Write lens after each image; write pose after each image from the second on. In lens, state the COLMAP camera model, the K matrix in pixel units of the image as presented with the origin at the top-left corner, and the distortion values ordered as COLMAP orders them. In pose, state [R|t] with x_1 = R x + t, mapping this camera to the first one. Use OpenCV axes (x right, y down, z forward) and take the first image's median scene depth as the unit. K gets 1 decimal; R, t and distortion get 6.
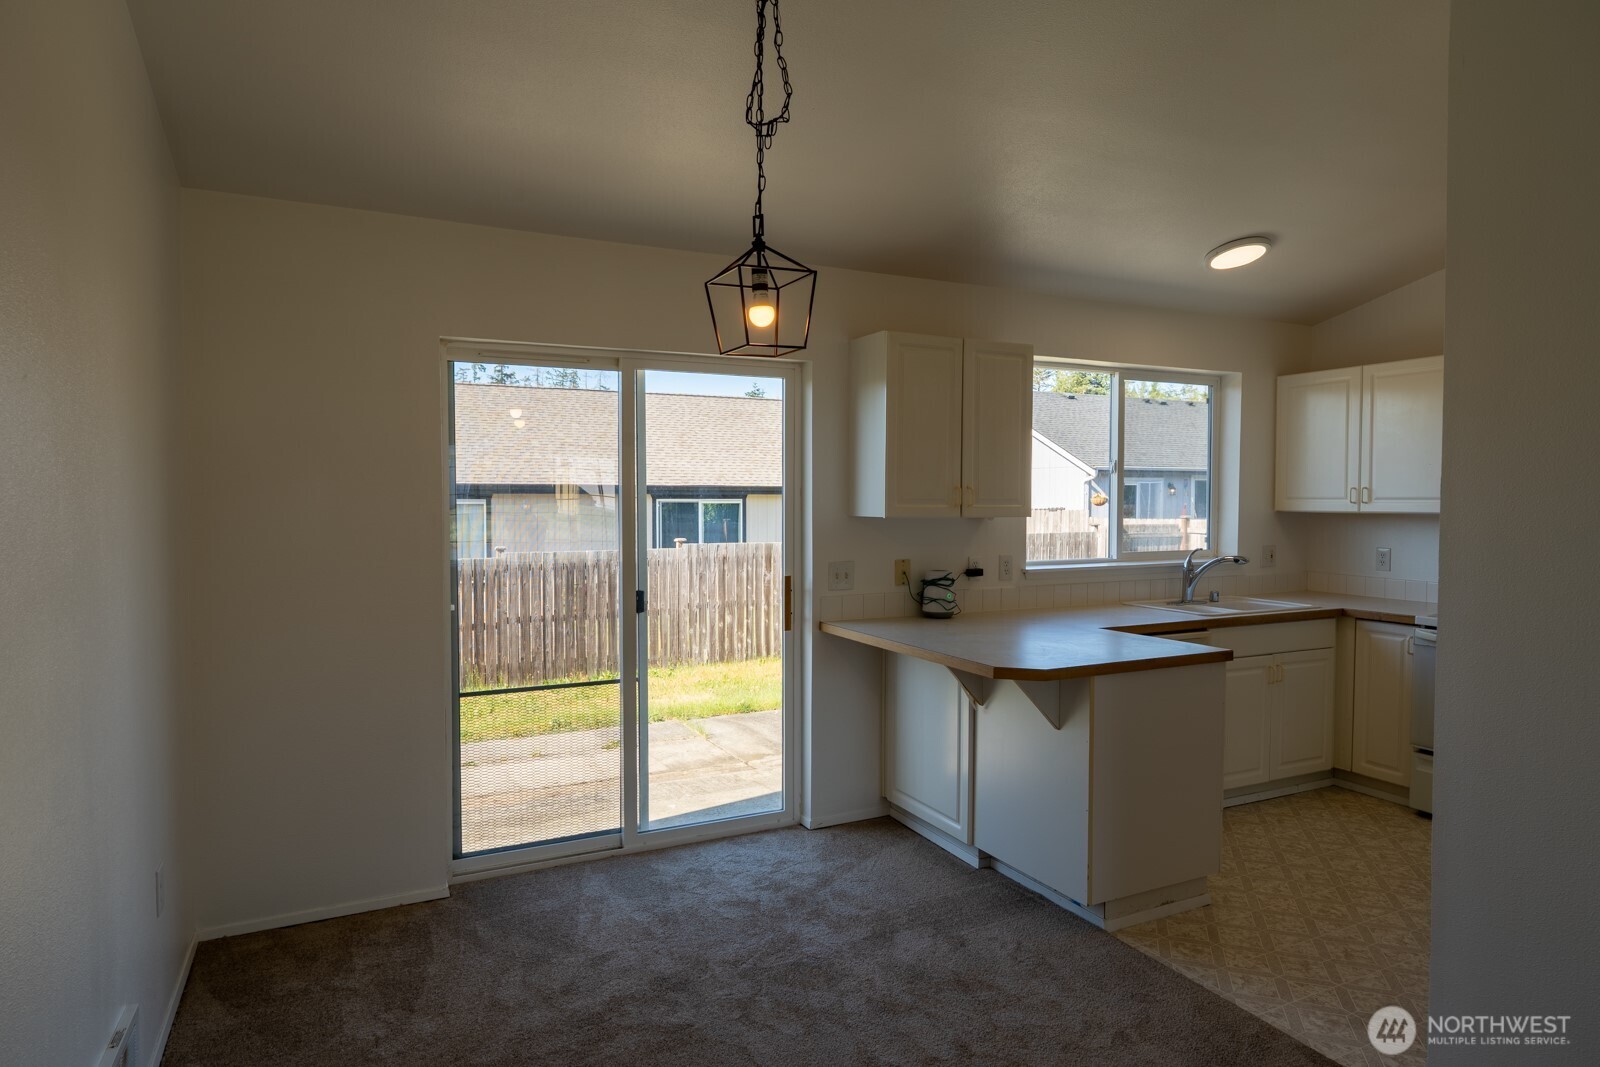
lens RADIAL K [[936.7, 0, 796.1], [0, 936.7, 531.3], [0, 0, 1]] dist [-0.005031, 0.000092]
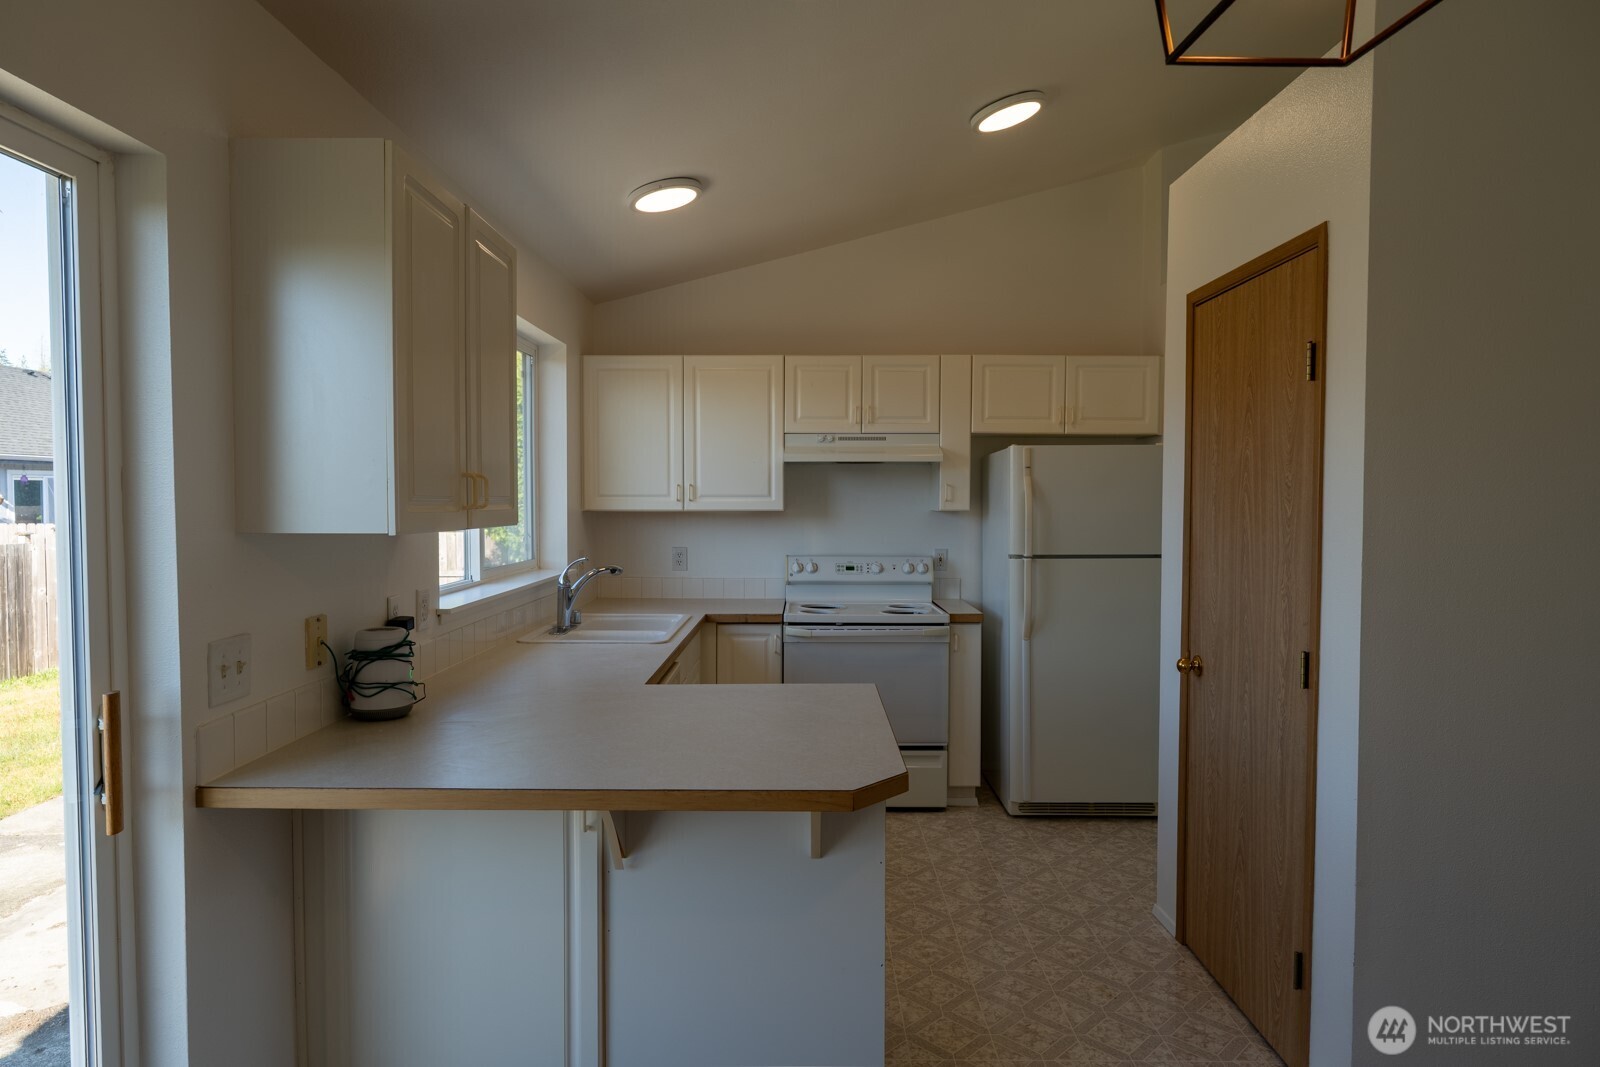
lens RADIAL K [[929.0, 0, 798.6], [0, 929.0, 533.5], [0, 0, 1]] dist [-0.001067, 0.000153]
pose [[0.450180, -0.034838, 0.892258, -0.172641], [0.031857, 0.999229, 0.022942, -0.014258], [-0.892370, 0.018097, 0.450942, 0.443129]]
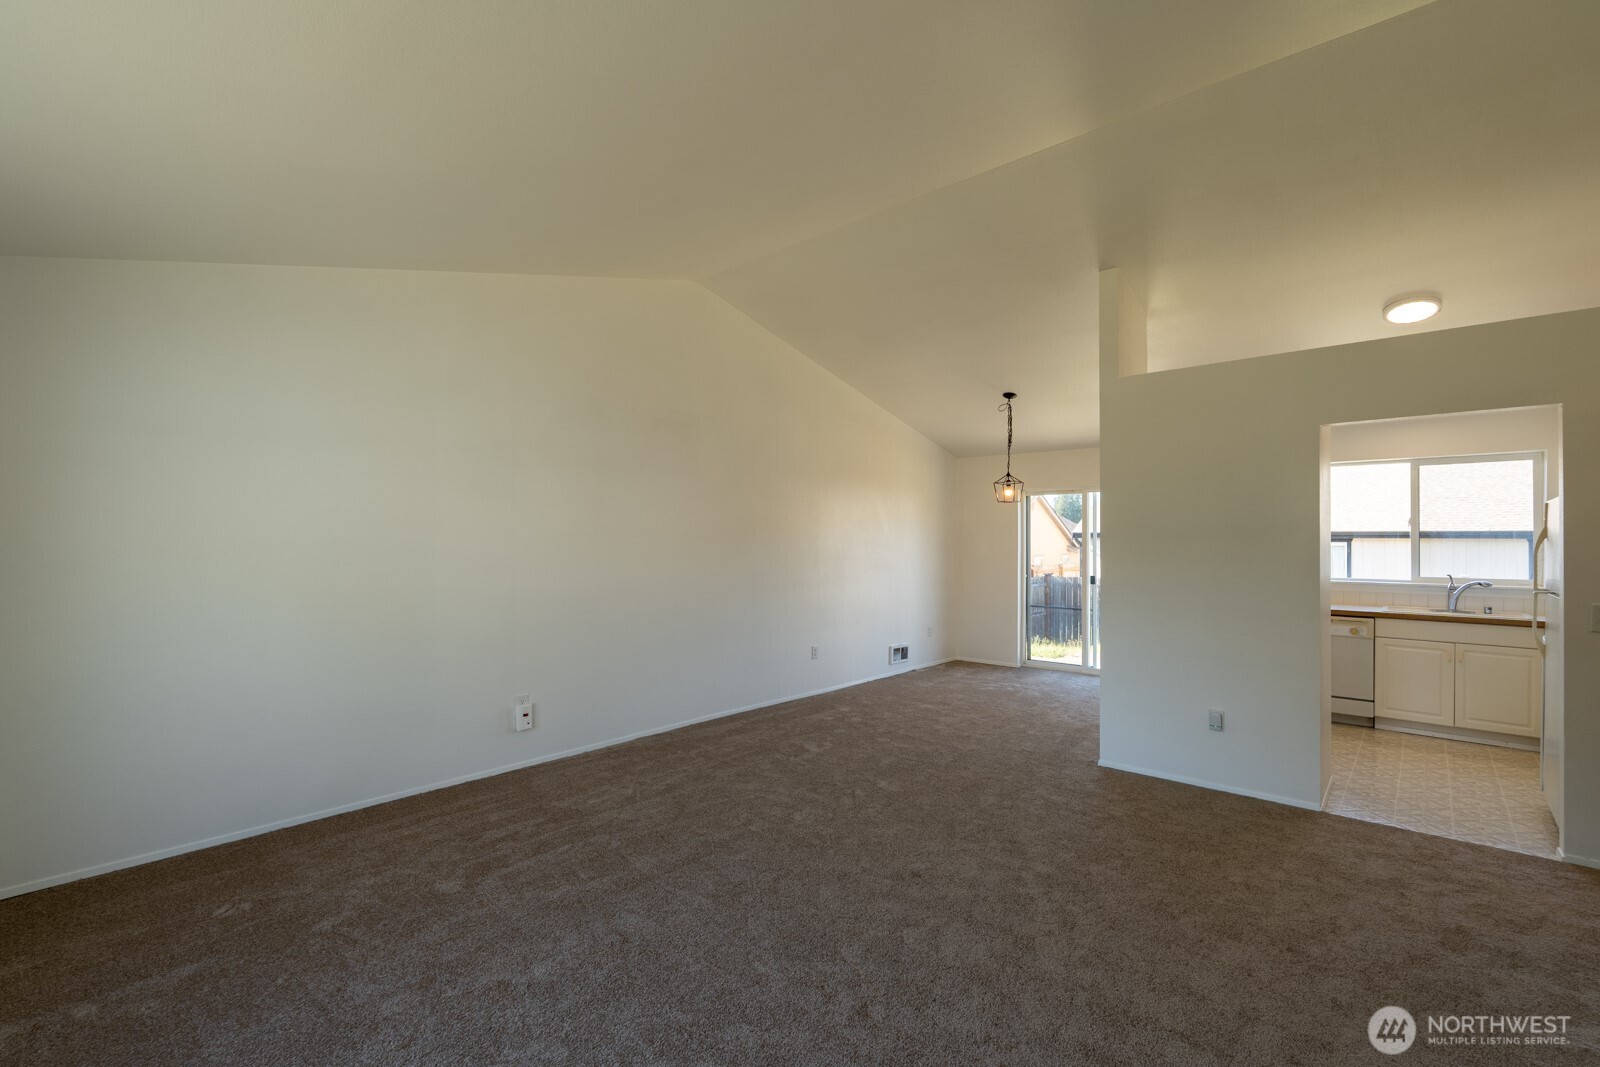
lens RADIAL K [[699.6, 0, 797.9], [0, 699.6, 532.6], [0, 0, 1]] dist [-0.004338, -0.000293]
pose [[0.372687, -0.008748, -0.927916, 0.998254], [-0.036191, 0.999058, -0.023954, 0.014091], [0.927251, 0.042509, 0.372019, -0.372052]]
